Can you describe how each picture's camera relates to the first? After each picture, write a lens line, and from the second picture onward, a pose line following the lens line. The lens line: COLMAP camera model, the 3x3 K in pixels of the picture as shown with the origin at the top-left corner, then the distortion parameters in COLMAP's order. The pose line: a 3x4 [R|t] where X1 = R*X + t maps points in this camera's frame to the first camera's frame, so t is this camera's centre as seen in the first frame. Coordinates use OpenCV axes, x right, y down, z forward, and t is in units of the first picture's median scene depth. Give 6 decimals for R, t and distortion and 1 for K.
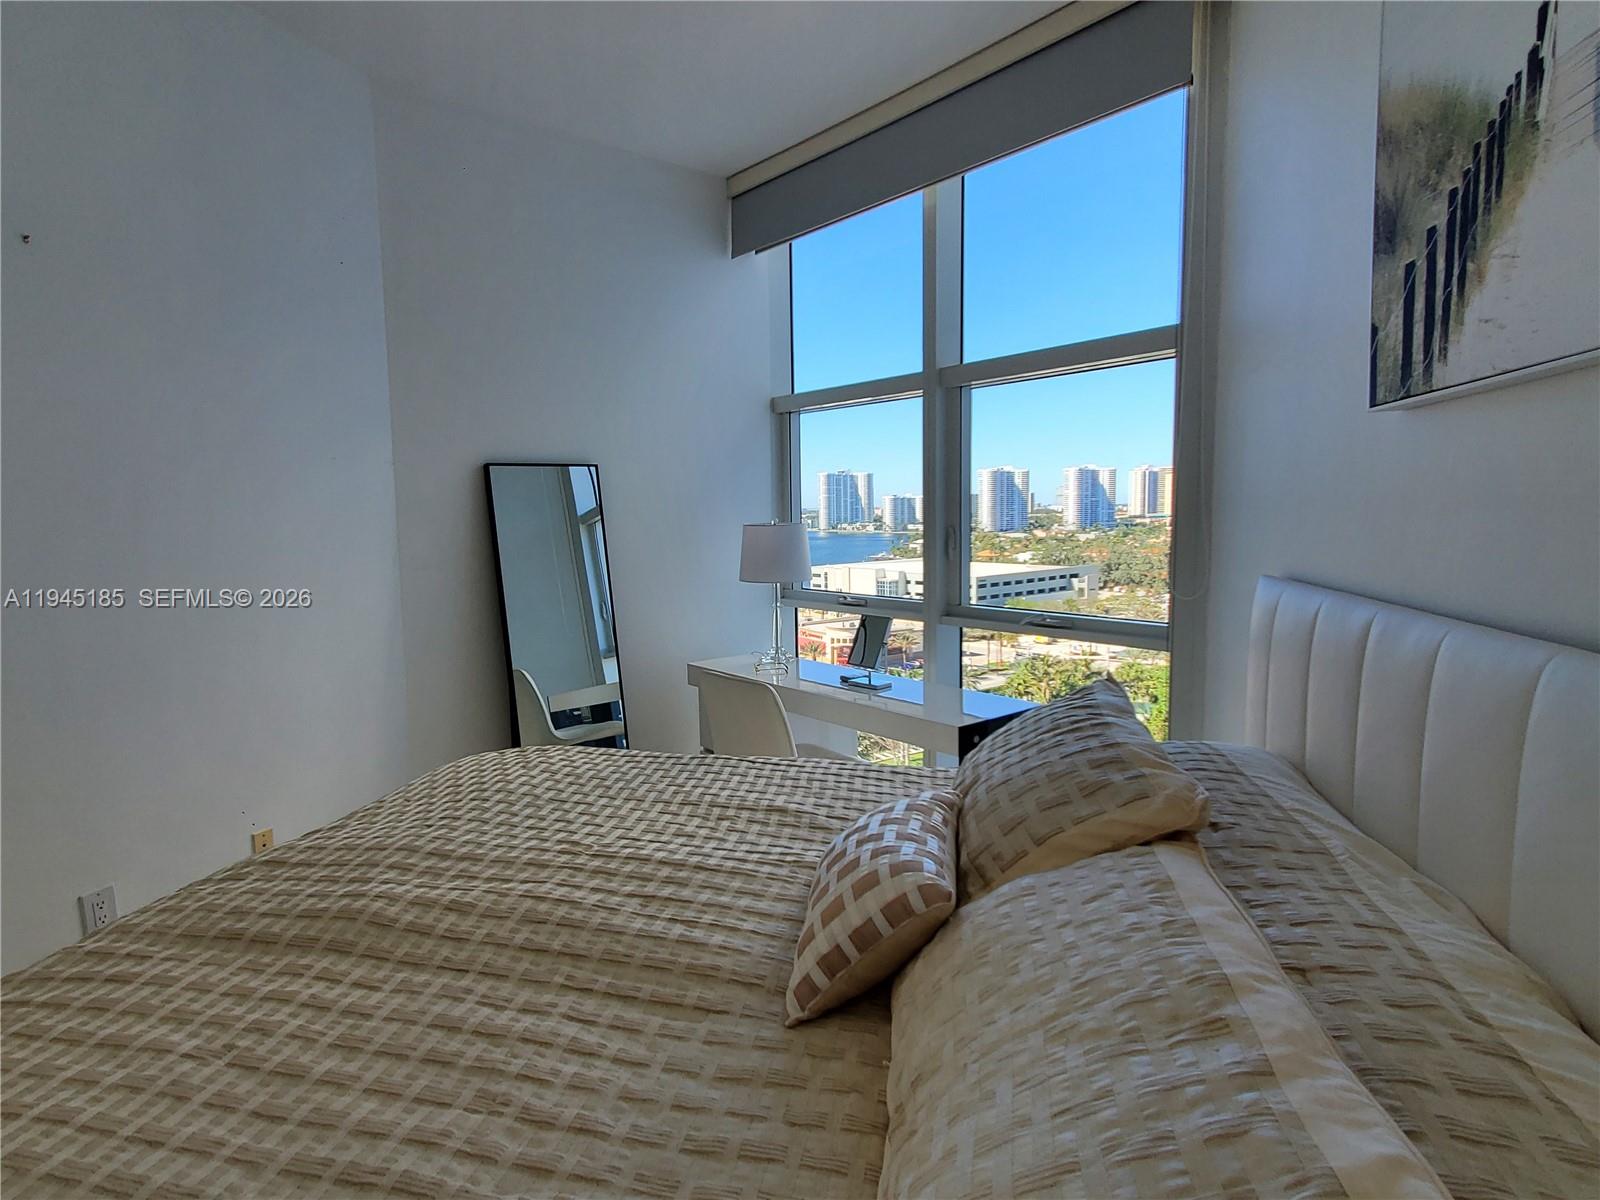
lens RADIAL K [[875.0, 0, 800.0], [0, 875.0, 600.0], [0, 0, 1]] dist [-0.003938, -0.000433]
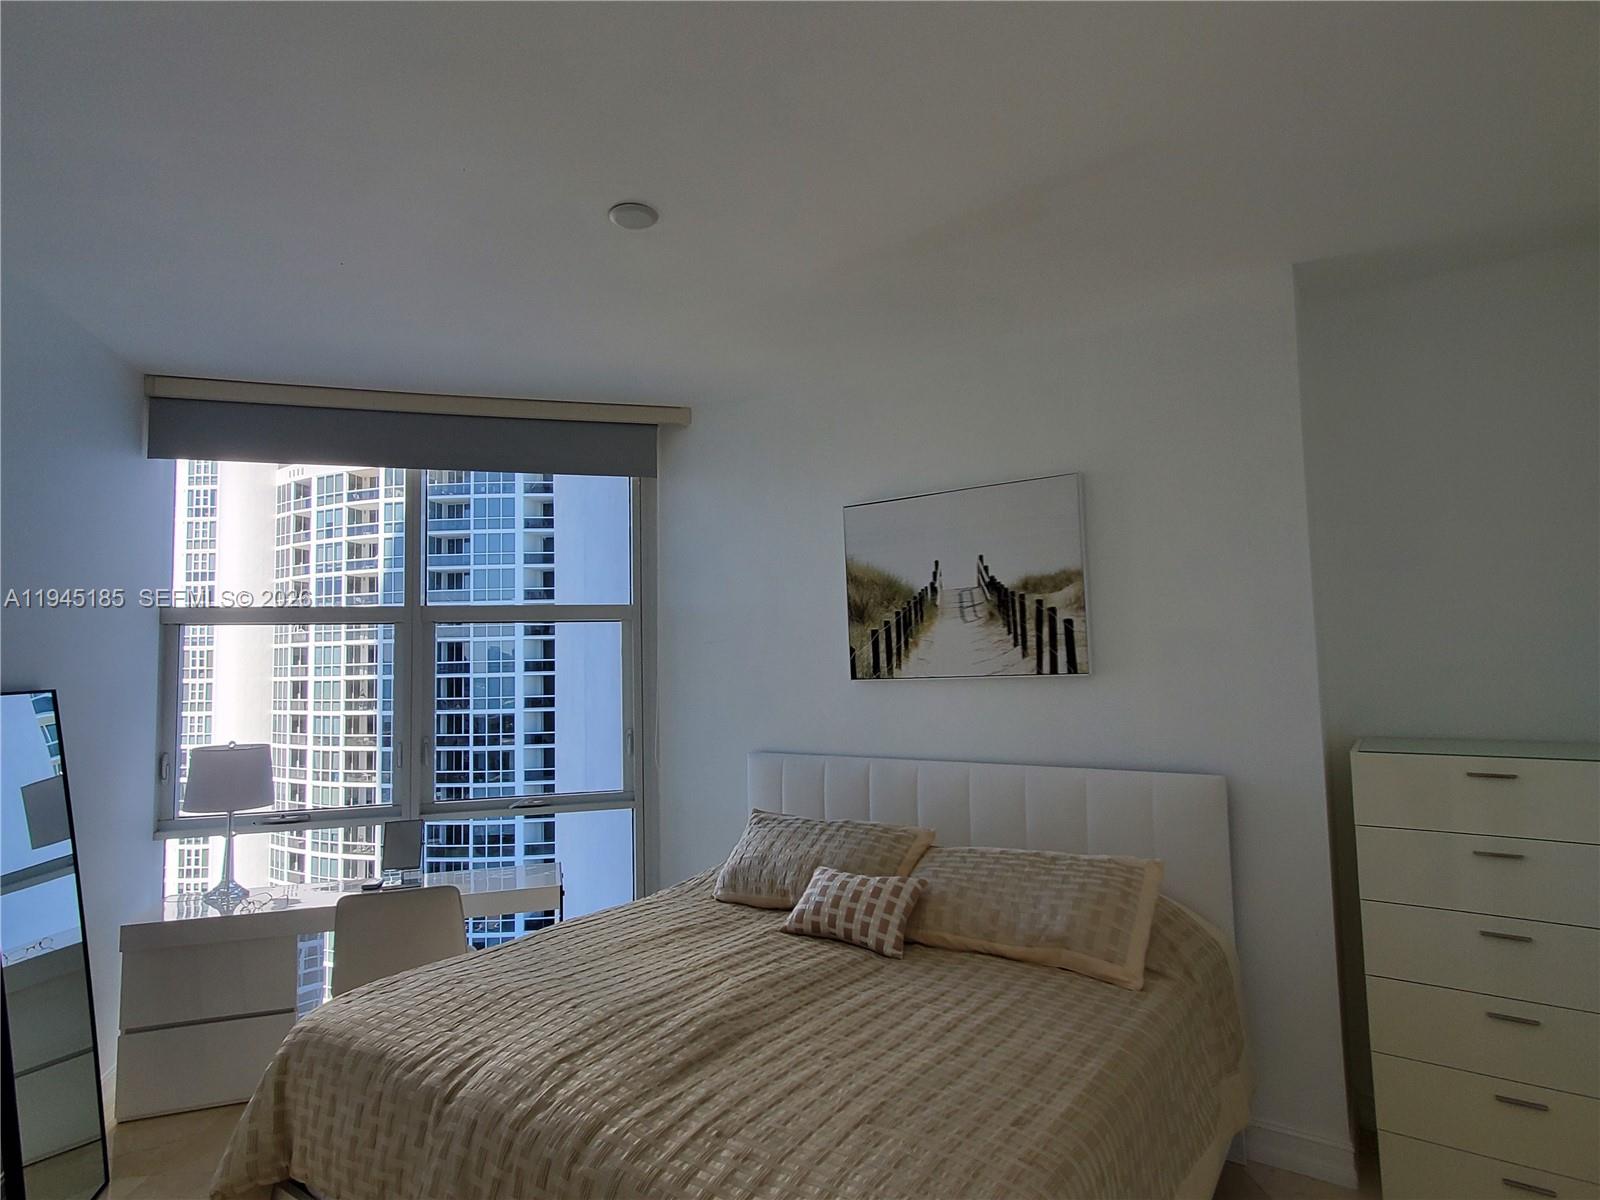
lens RADIAL K [[871.1, 0, 795.8], [0, 871.1, 603.1], [0, 0, 1]] dist [0.002658, -0.001027]
pose [[0.387209, 0.068227, 0.919464, -2.023733], [0.114681, 0.985950, -0.121455, -0.174187], [-0.914832, 0.152473, 0.373944, 0.200119]]
